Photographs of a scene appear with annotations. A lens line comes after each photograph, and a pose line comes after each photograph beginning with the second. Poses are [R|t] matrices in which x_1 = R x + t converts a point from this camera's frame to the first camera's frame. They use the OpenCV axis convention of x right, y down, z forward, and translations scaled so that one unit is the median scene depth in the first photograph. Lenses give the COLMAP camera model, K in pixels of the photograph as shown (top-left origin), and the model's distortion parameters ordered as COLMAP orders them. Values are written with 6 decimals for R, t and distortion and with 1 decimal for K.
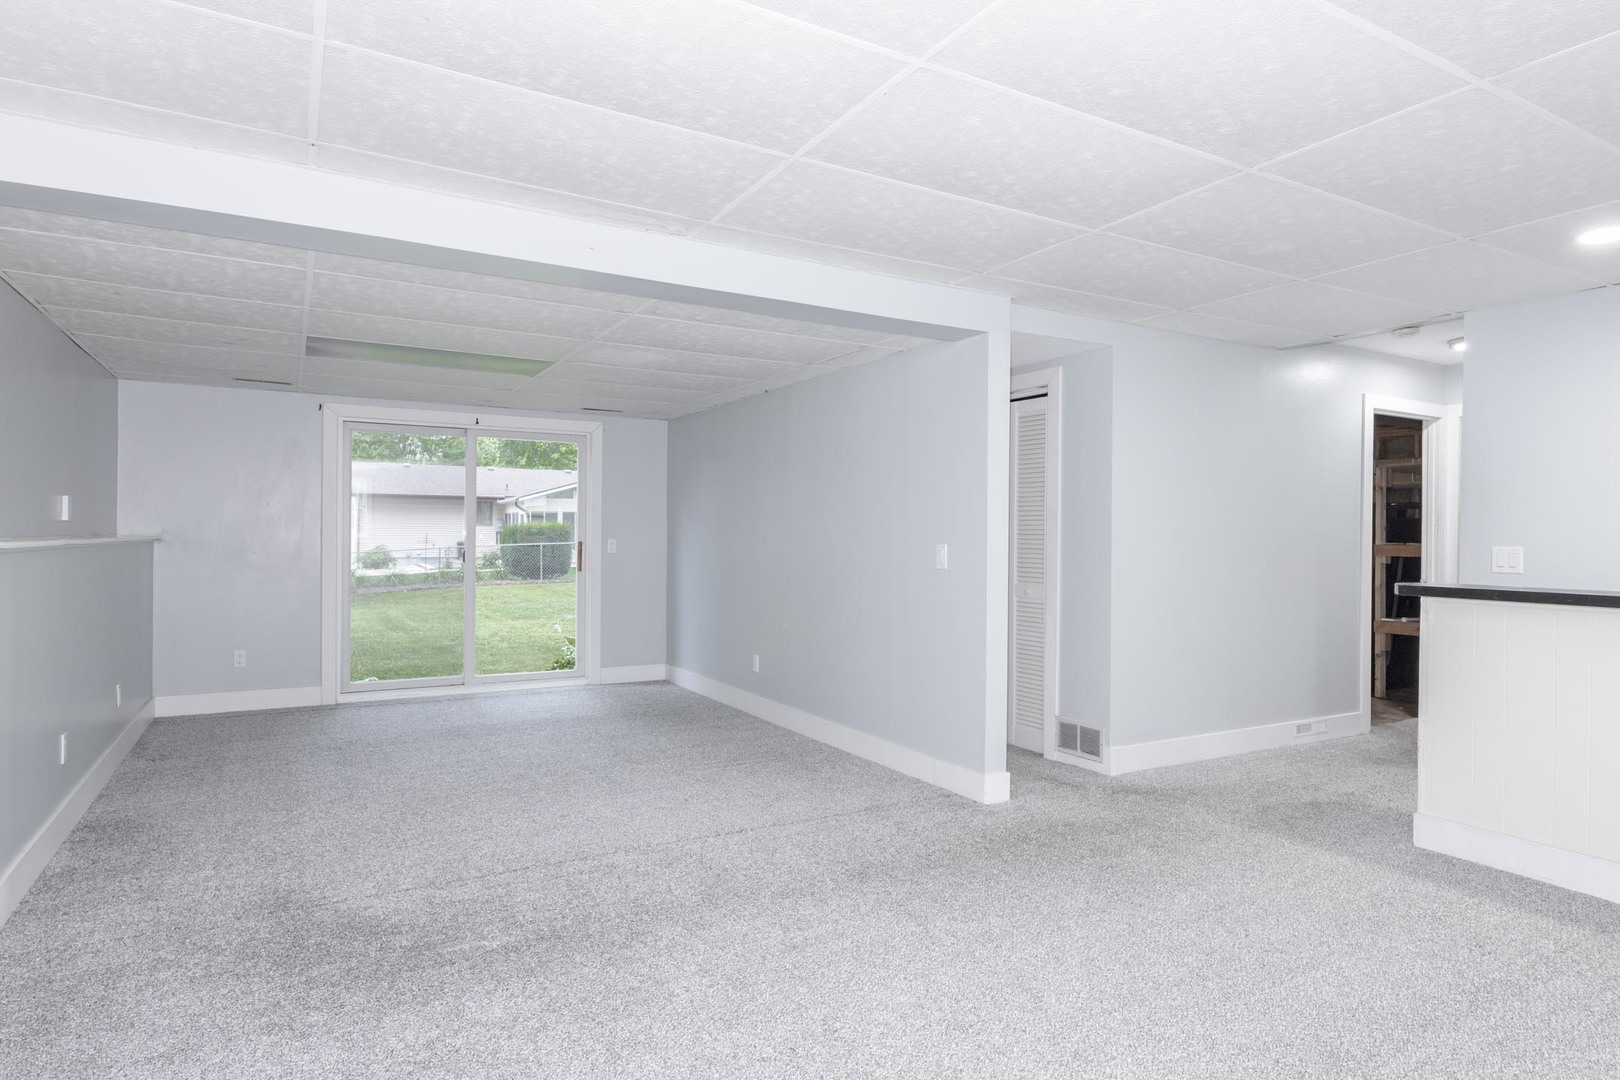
lens RADIAL K [[914.0, 0, 809.9], [0, 914.0, 539.2], [0, 0, 1]] dist [-0.006210, -0.001582]
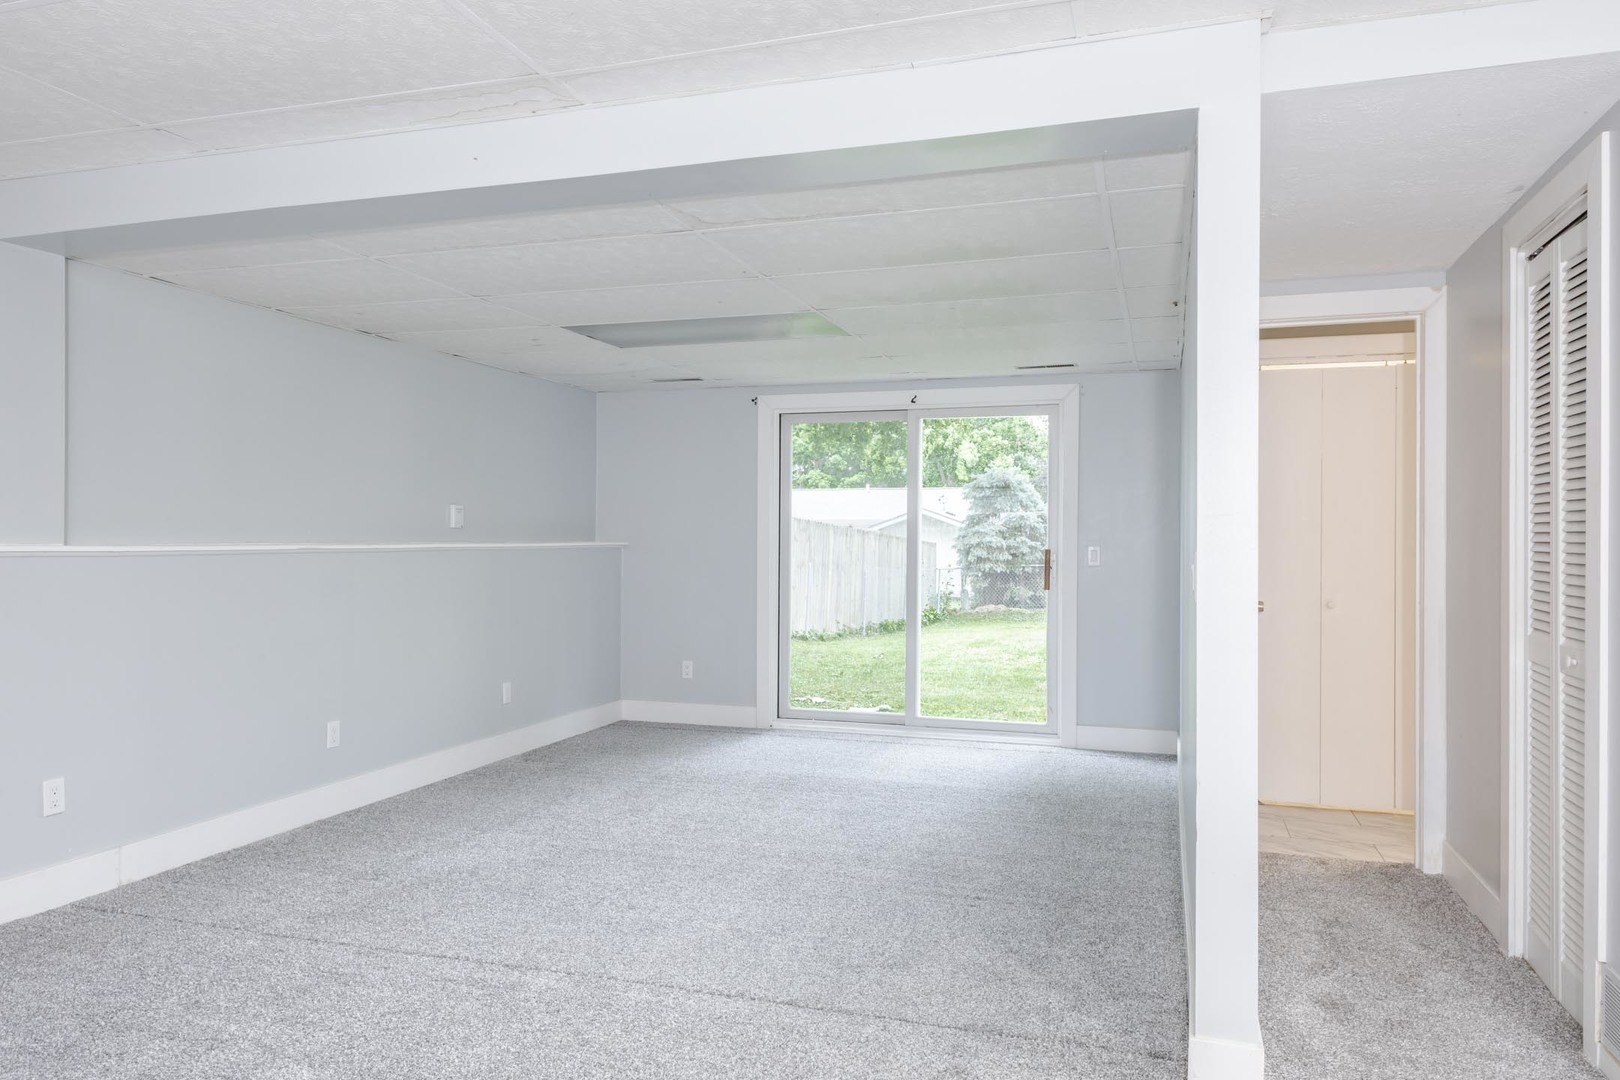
lens RADIAL K [[1105.9, 0, 811.0], [0, 1105.9, 538.9], [0, 0, 1]] dist [0.006036, -0.000362]
pose [[0.678080, -0.003182, -0.734982, 0.436944], [-0.002867, 0.999972, -0.006975, 0.001391], [0.734983, 0.006837, 0.678051, 0.411123]]
